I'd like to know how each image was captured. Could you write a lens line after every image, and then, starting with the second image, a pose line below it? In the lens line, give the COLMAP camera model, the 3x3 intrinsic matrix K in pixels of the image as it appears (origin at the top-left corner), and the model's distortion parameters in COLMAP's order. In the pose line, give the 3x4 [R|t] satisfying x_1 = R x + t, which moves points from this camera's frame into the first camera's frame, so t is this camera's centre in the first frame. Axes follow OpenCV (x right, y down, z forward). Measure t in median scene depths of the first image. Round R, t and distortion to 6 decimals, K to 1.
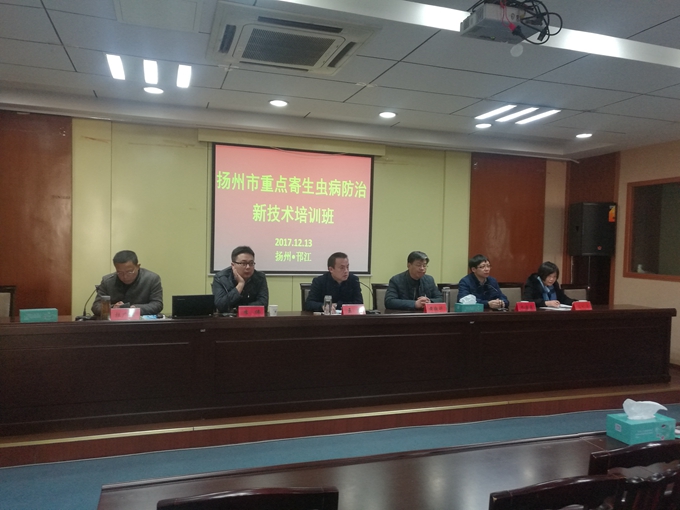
lens RADIAL K [[573.0, 0, 336.3], [0, 573.0, 261.0], [0, 0, 1]] dist [0.006738, -0.015111]
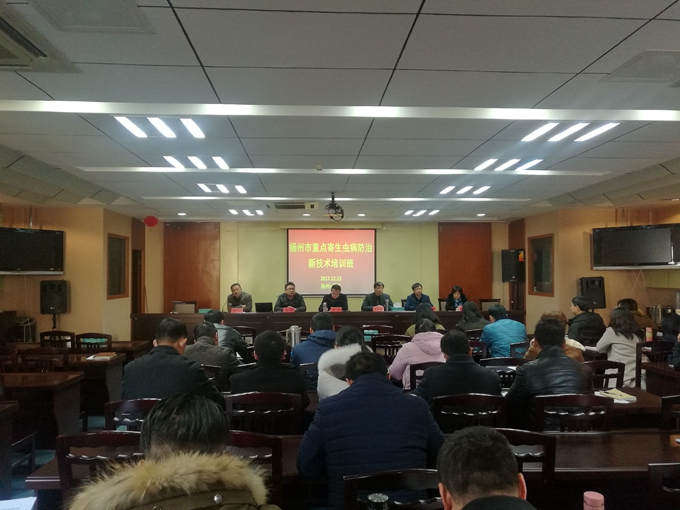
lens RADIAL K [[573.0, 0, 343.2], [0, 573.0, 253.8], [0, 0, 1]] dist [0.006738, -0.015111]
pose [[0.970042, -0.034422, -0.240484, 0.423074], [0.019275, 0.997696, -0.065054, 0.010225], [0.242169, 0.058470, 0.968471, -0.811482]]
